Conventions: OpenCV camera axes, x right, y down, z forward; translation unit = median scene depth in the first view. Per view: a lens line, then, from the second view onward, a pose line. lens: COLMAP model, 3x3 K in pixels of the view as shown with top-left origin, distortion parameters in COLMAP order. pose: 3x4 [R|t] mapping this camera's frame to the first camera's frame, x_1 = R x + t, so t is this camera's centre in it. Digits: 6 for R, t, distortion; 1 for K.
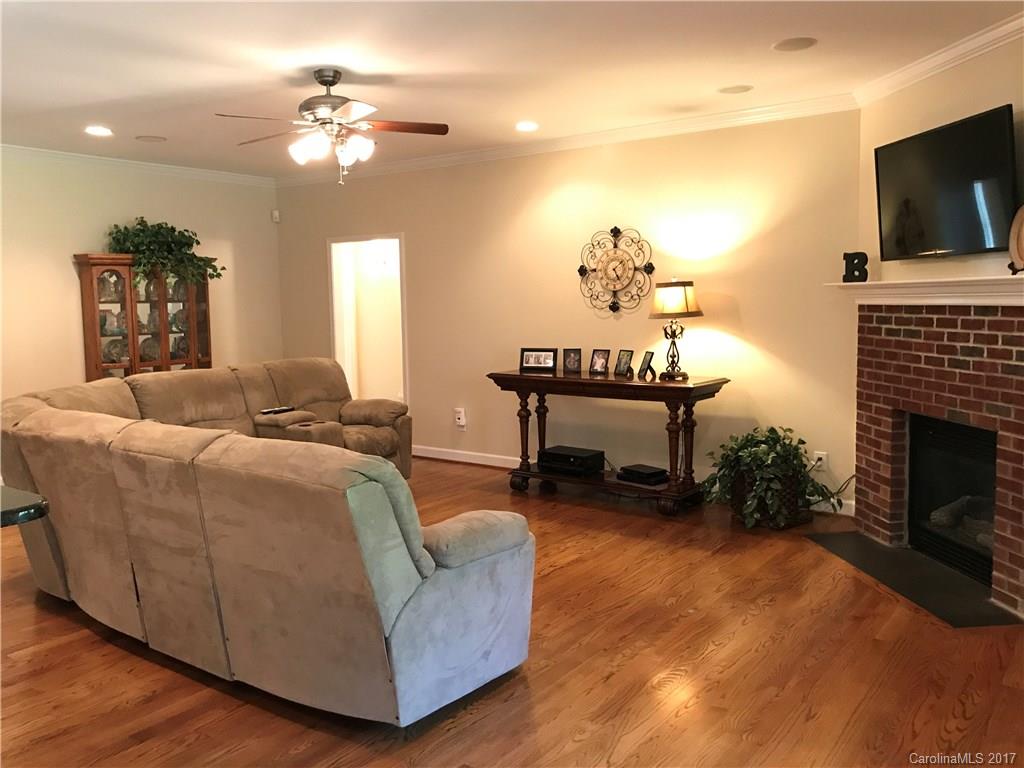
lens RADIAL K [[850.4, 0, 494.5], [0, 850.4, 377.7], [0, 0, 1]] dist [0.026183, -0.020599]
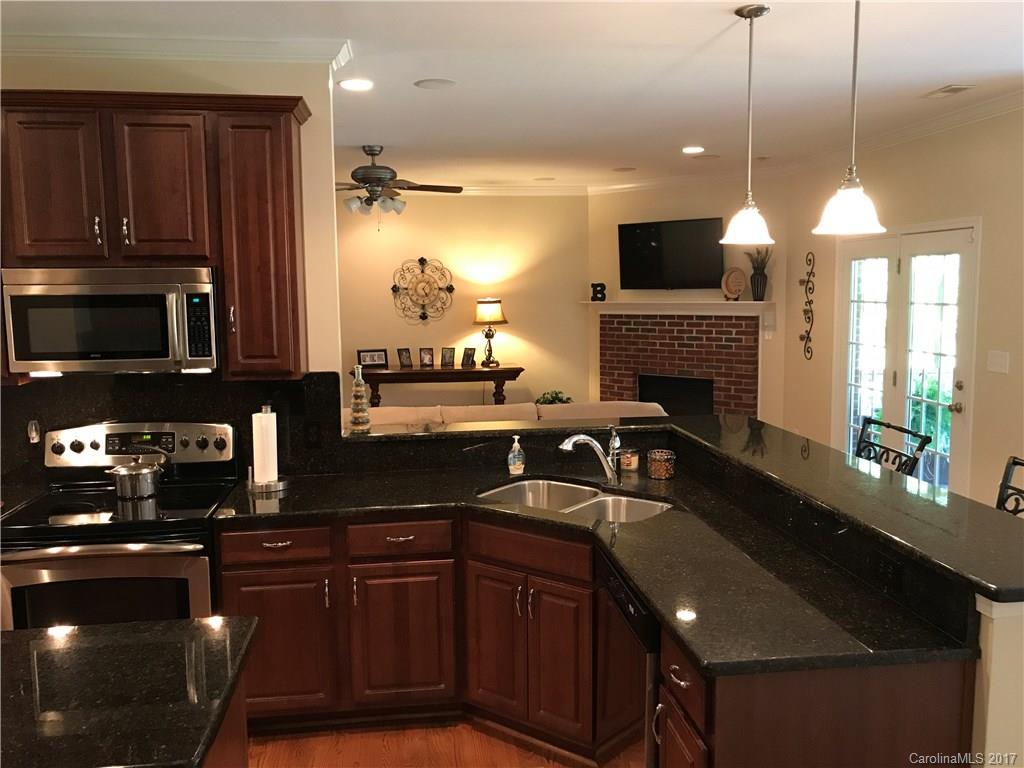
lens RADIAL K [[850.4, 0, 503.3], [0, 850.4, 375.6], [0, 0, 1]] dist [0.026183, -0.020599]
pose [[0.709602, -0.068958, 0.701220, -0.823382], [0.065395, 0.997349, 0.031903, -0.027409], [-0.701561, 0.023217, 0.712231, -0.058154]]
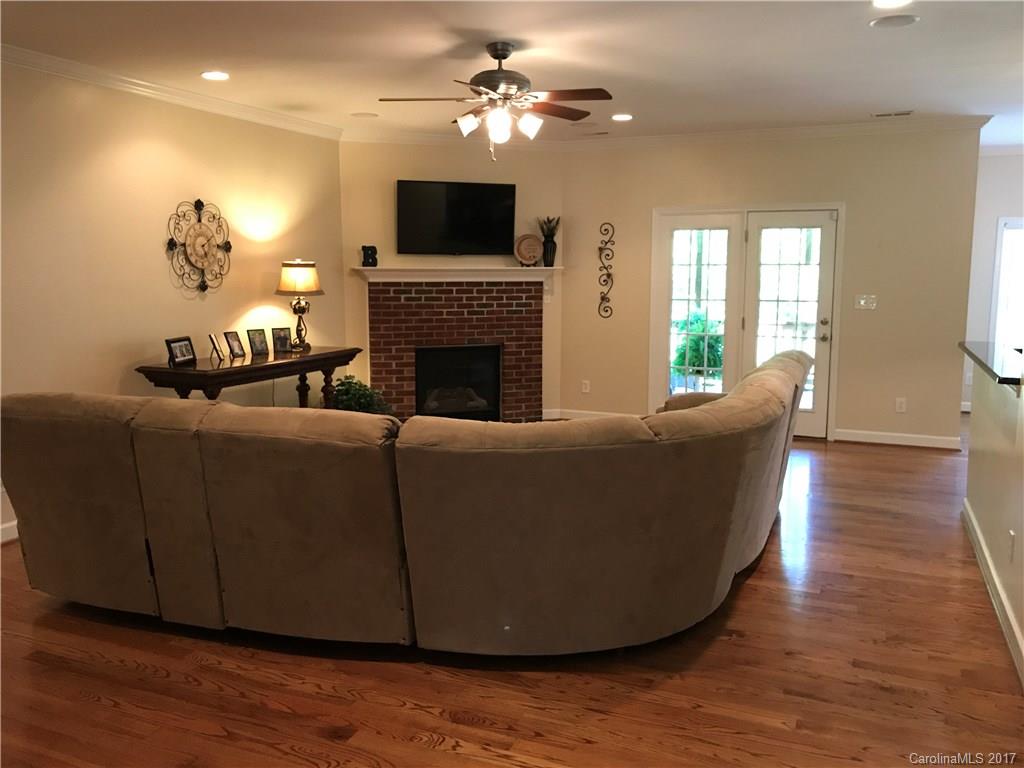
lens RADIAL K [[850.4, 0, 524.7], [0, 850.4, 380.9], [0, 0, 1]] dist [0.026183, -0.020599]
pose [[-0.258186, -0.114964, 0.959231, -0.971056], [0.089628, 0.985762, 0.142268, -0.093567], [-0.961929, 0.122706, -0.244206, 1.025871]]
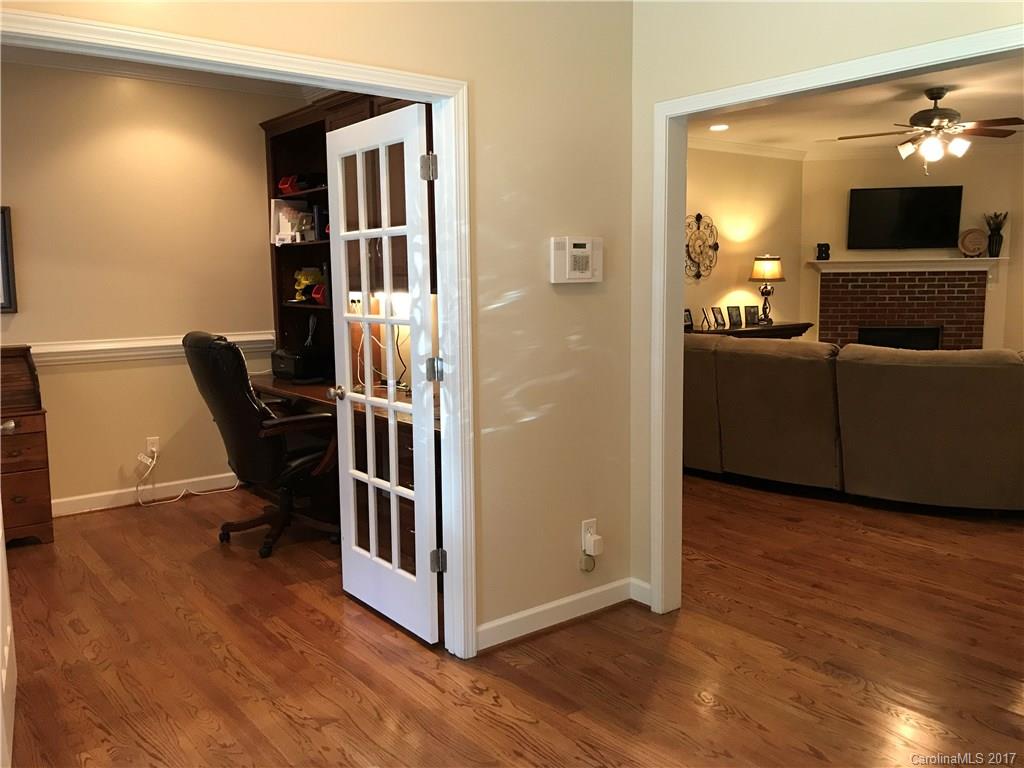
lens RADIAL K [[850.4, 0, 507.6], [0, 850.4, 369.9], [0, 0, 1]] dist [0.026183, -0.020599]
pose [[0.262346, -0.098575, 0.959926, -1.372185], [0.094622, 0.992603, 0.076070, -0.074698], [-0.960323, 0.070873, 0.269733, 1.066838]]
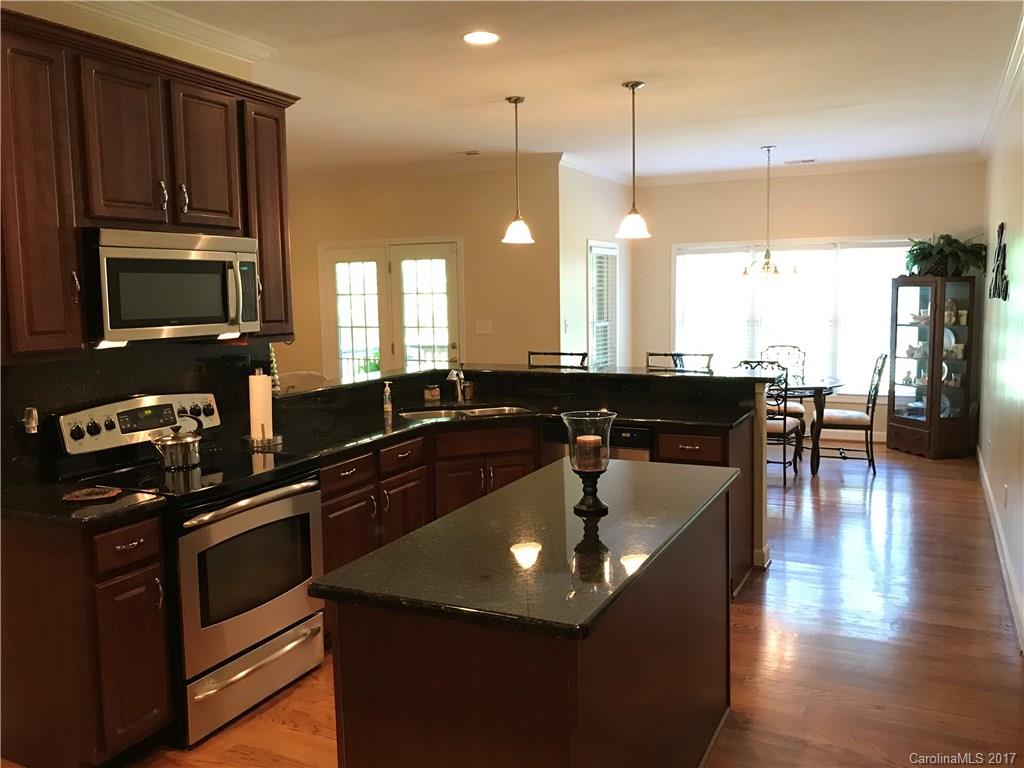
lens RADIAL K [[850.4, 0, 514.6], [0, 850.4, 382.5], [0, 0, 1]] dist [0.026183, -0.020599]
pose [[-0.200995, -0.085577, 0.975847, -1.211894], [0.110177, 0.987881, 0.109326, -0.037598], [-0.973376, 0.129490, -0.189131, 0.428711]]
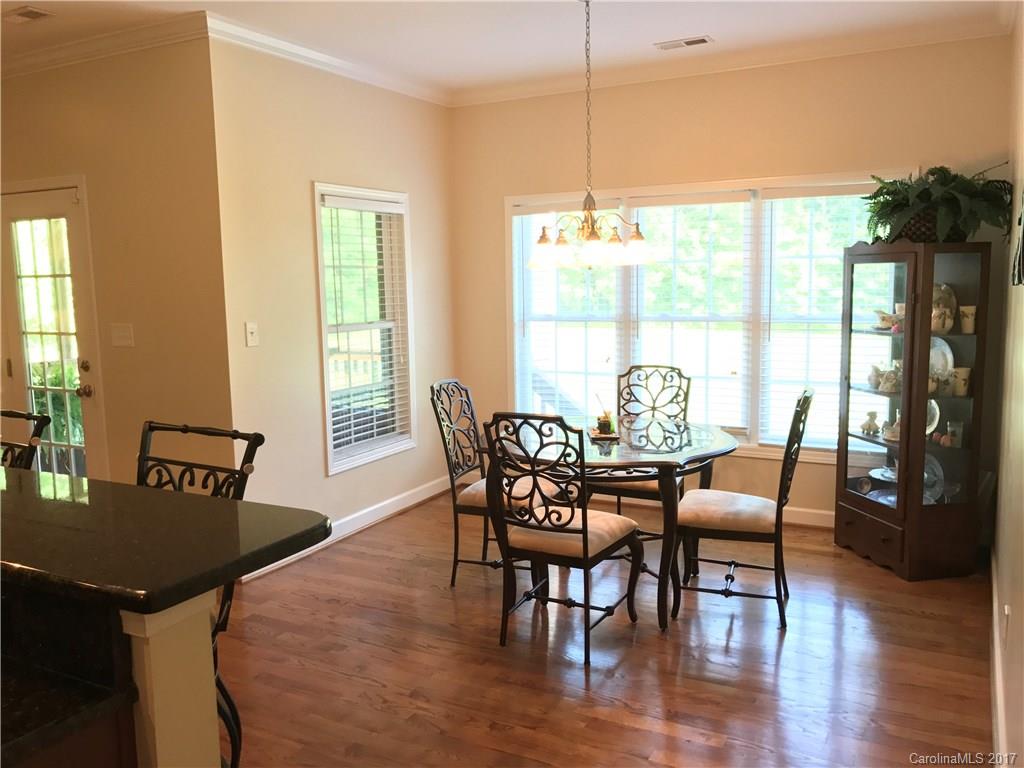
lens RADIAL K [[850.4, 0, 508.6], [0, 850.4, 380.9], [0, 0, 1]] dist [0.026183, -0.020599]
pose [[-0.158253, -0.104000, 0.981906, -0.697552], [0.112621, 0.986047, 0.122590, 0.004061], [-0.980955, 0.129983, -0.144332, -0.023948]]
